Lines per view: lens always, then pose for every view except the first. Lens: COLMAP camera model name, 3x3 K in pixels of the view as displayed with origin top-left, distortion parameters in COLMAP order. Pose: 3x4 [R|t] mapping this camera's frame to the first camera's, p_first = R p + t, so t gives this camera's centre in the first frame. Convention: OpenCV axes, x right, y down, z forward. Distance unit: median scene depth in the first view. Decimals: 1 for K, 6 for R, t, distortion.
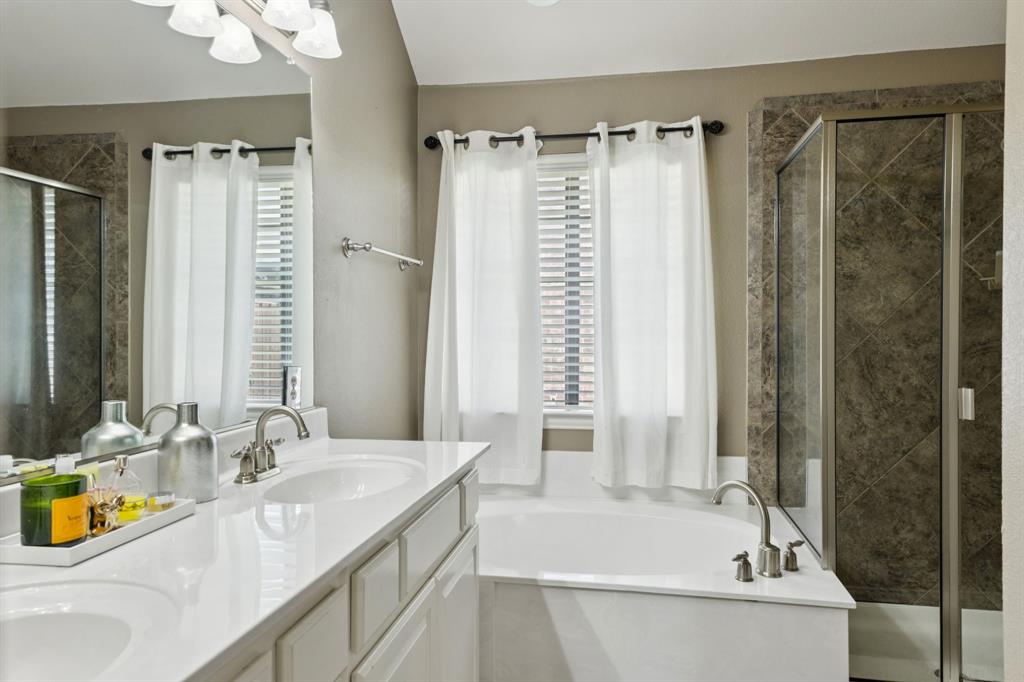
lens RADIAL K [[699.6, 0, 512.0], [0, 699.6, 341.0], [0, 0, 1]] dist [0.043074, -0.001143]
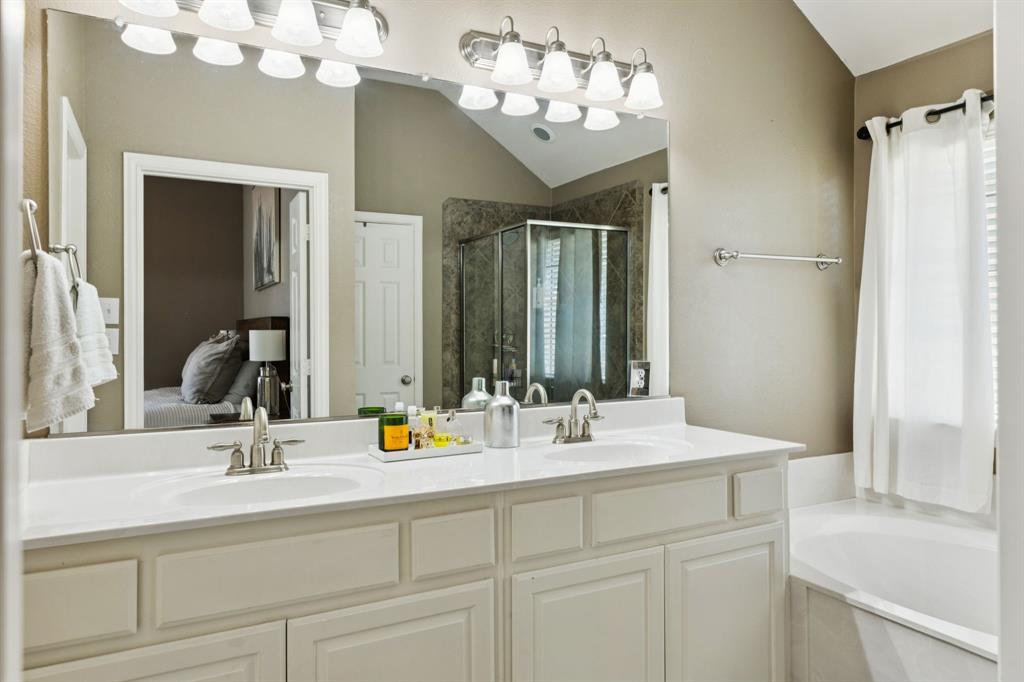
lens RADIAL K [[679.6, 0, 512.5], [0, 679.6, 323.1], [0, 0, 1]] dist [0.010427, 0.000505]
pose [[0.613111, -0.012978, -0.789890, 0.326037], [-0.002723, 0.999824, -0.018541, -0.005224], [0.789992, 0.013519, 0.612968, 0.056205]]
